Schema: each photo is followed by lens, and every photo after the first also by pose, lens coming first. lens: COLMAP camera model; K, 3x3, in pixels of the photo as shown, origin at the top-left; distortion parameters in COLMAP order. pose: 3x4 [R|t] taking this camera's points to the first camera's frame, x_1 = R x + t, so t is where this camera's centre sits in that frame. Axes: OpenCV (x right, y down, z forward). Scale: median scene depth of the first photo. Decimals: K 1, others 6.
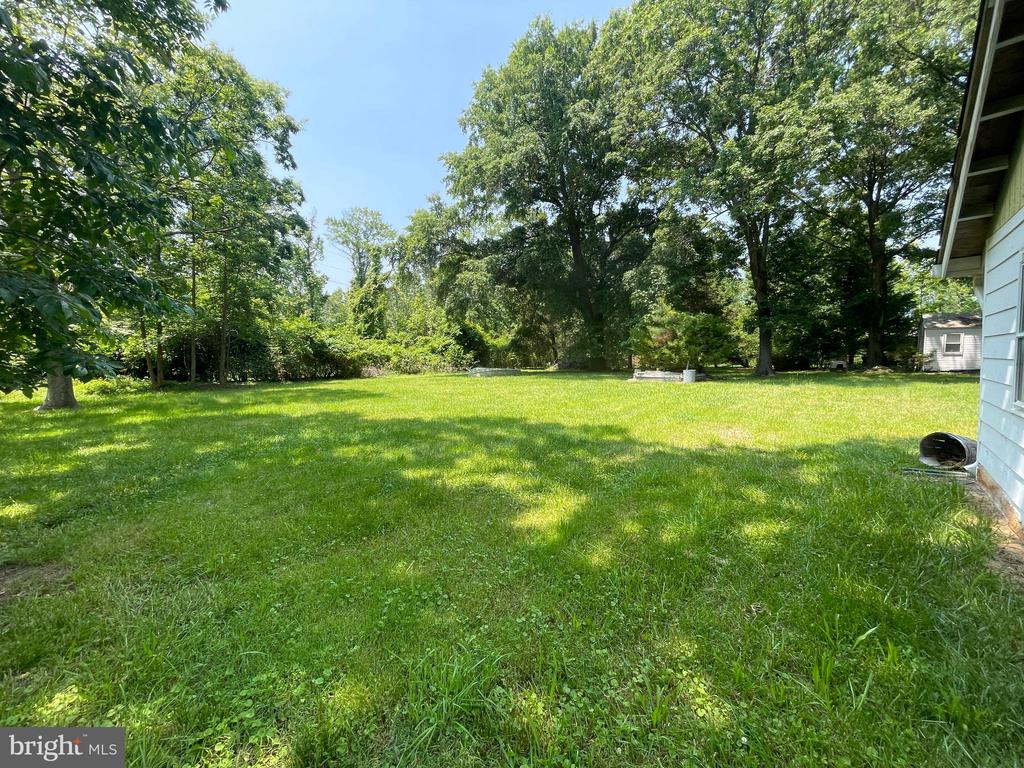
lens RADIAL K [[412.5, 0, 512.4], [0, 412.5, 379.6], [0, 0, 1]] dist [-0.003213, 0.001188]
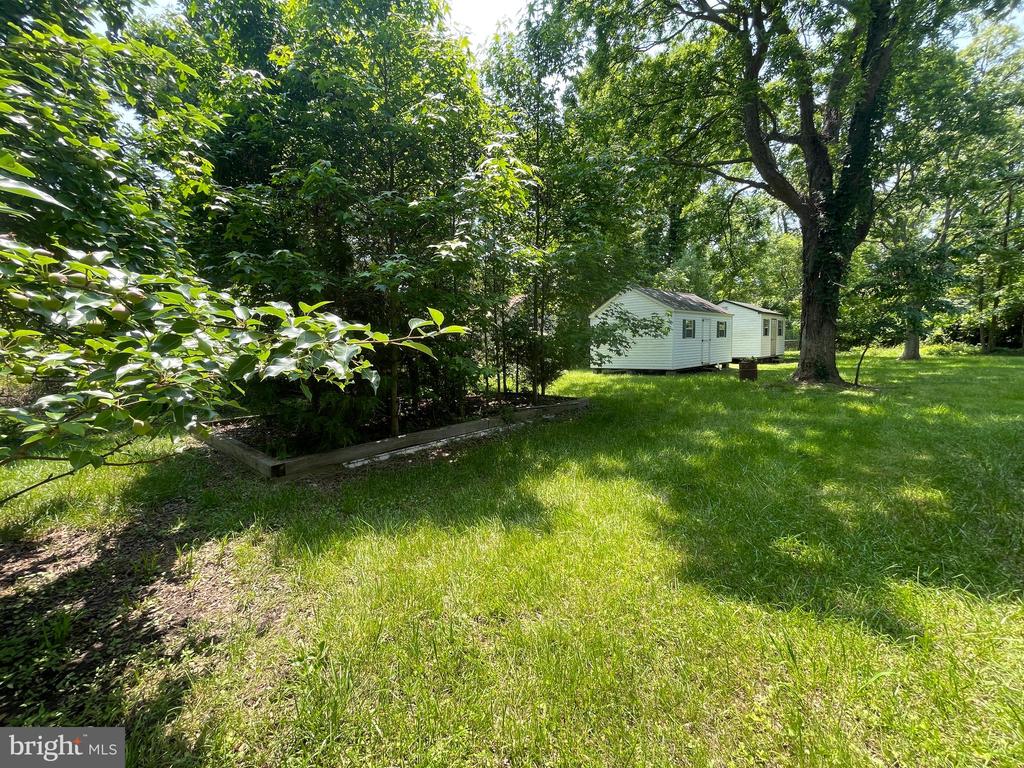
lens RADIAL K [[412.5, 0, 513.0], [0, 412.5, 380.1], [0, 0, 1]] dist [-0.003213, 0.001188]
pose [[-0.025361, 0.105154, -0.994133, 0.361344], [-0.033308, 0.993811, 0.105969, 0.018007], [0.999123, 0.035801, -0.021701, -0.338215]]
